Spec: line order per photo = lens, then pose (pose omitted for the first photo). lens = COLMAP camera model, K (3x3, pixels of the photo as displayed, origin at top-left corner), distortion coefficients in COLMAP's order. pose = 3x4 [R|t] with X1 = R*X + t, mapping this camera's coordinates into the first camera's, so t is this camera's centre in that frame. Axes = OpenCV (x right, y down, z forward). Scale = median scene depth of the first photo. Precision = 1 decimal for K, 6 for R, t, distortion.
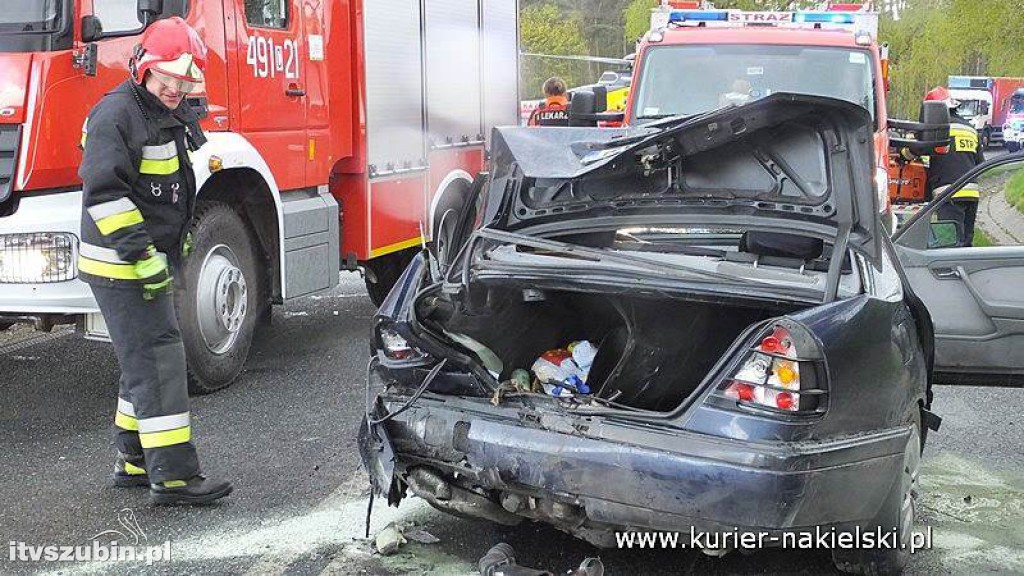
lens RADIAL K [[1508.3, 0, 493.7], [0, 1508.3, 289.3], [0, 0, 1]] dist [0.040627, -0.055477]
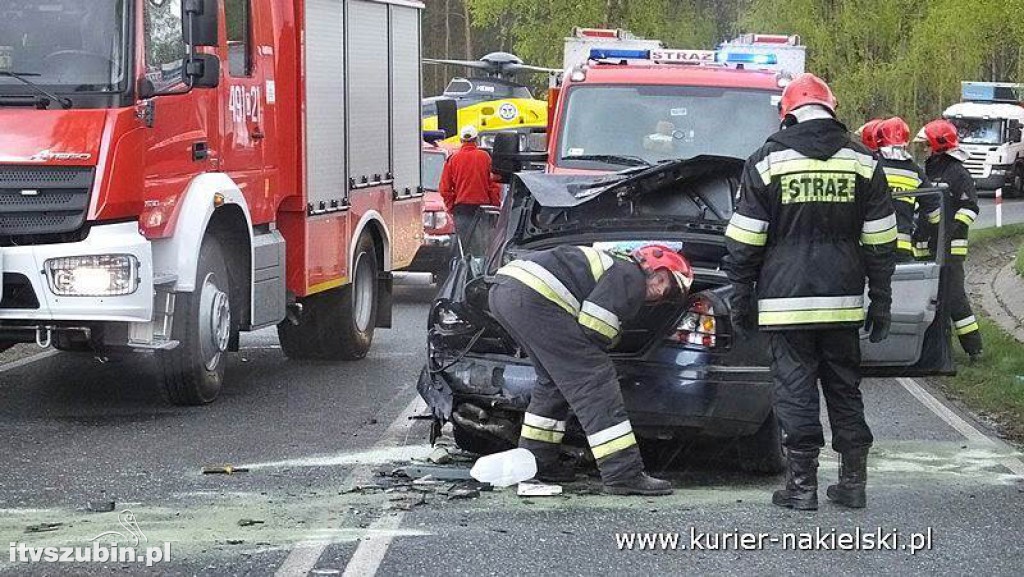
lens RADIAL K [[2658.3, 0, 512.6], [0, 2658.3, 195.2], [0, 0, 1]] dist [-0.289798, -0.037940]
pose [[0.993561, 0.006076, 0.113136, -0.214183], [0.004246, 0.995863, -0.090771, 0.109248], [-0.113219, 0.090667, 0.989425, -1.145705]]
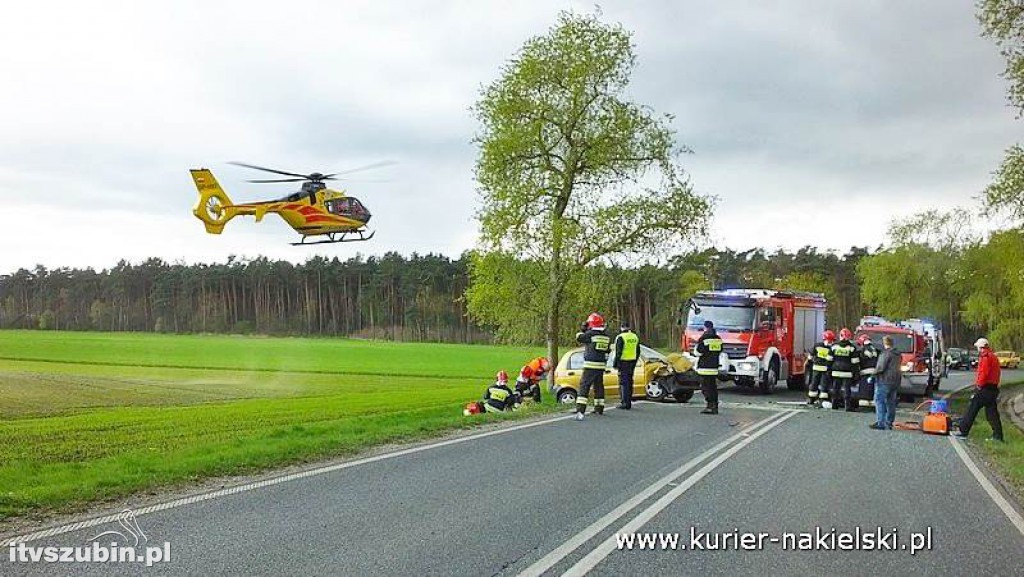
lens RADIAL K [[901.9, 0, 553.5], [0, 901.9, 316.3], [0, 0, 1]] dist [0.042377, 0.002960]
pose [[0.970838, 0.045141, -0.235447, -0.218518], [-0.074182, 0.990478, -0.115978, 0.262832], [0.227970, 0.130062, 0.964942, -2.749429]]
